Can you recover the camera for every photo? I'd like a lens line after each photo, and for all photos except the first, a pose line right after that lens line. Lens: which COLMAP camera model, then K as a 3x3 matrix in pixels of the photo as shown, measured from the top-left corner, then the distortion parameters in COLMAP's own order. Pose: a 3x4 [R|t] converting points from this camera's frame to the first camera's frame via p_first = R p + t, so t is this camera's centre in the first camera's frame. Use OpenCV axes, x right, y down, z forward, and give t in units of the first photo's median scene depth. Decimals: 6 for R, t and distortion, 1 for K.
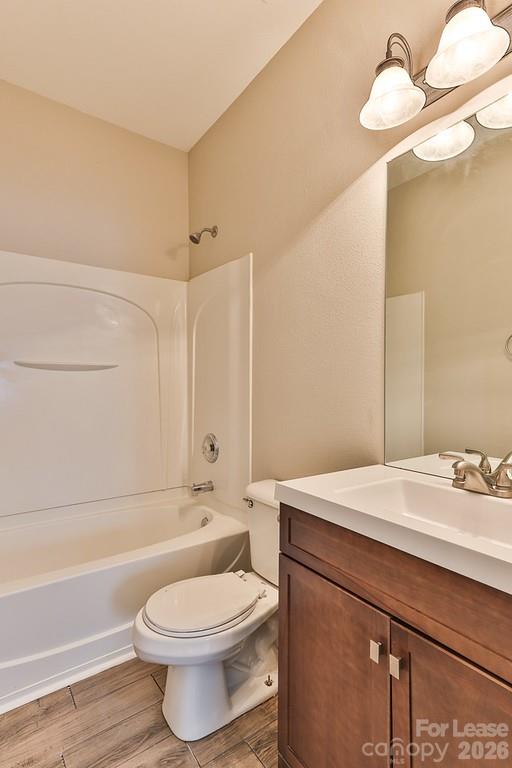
lens RADIAL K [[396.7, 0, 256.0], [0, 396.7, 384.0], [0, 0, 1]] dist [0.025837, -0.000160]
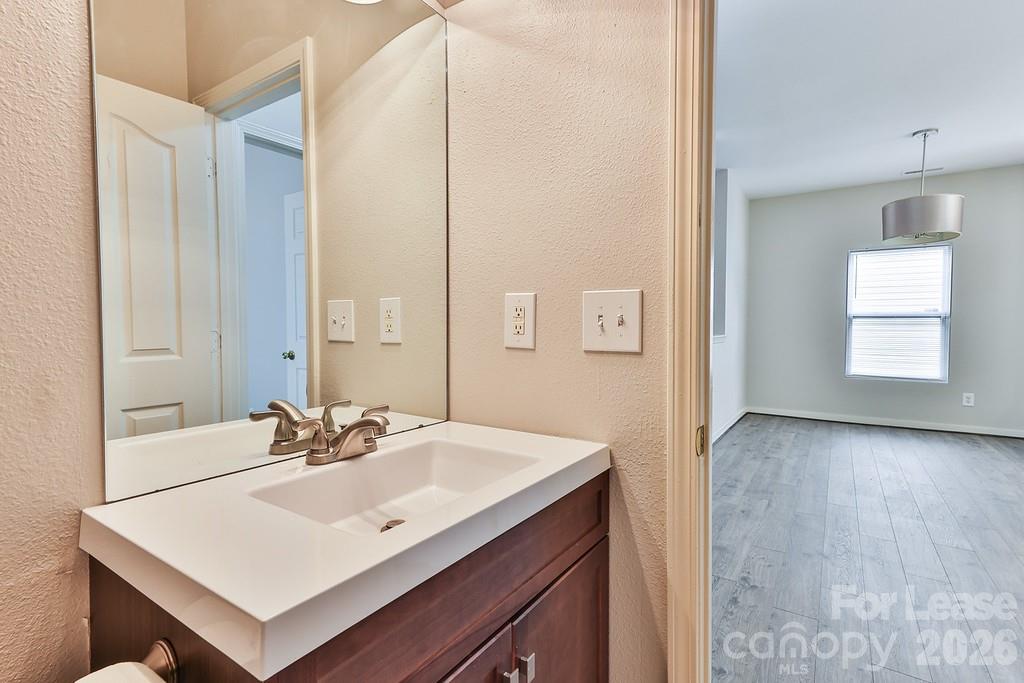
lens RADIAL K [[480.0, 0, 507.5], [0, 480.0, 340.5], [0, 0, 1]] dist [0.022475, -0.000186]
pose [[-0.346583, -0.028740, 0.937579, -0.484957], [0.002669, 0.999496, 0.031625, 0.027971], [-0.938016, 0.013463, -0.346331, 1.289429]]
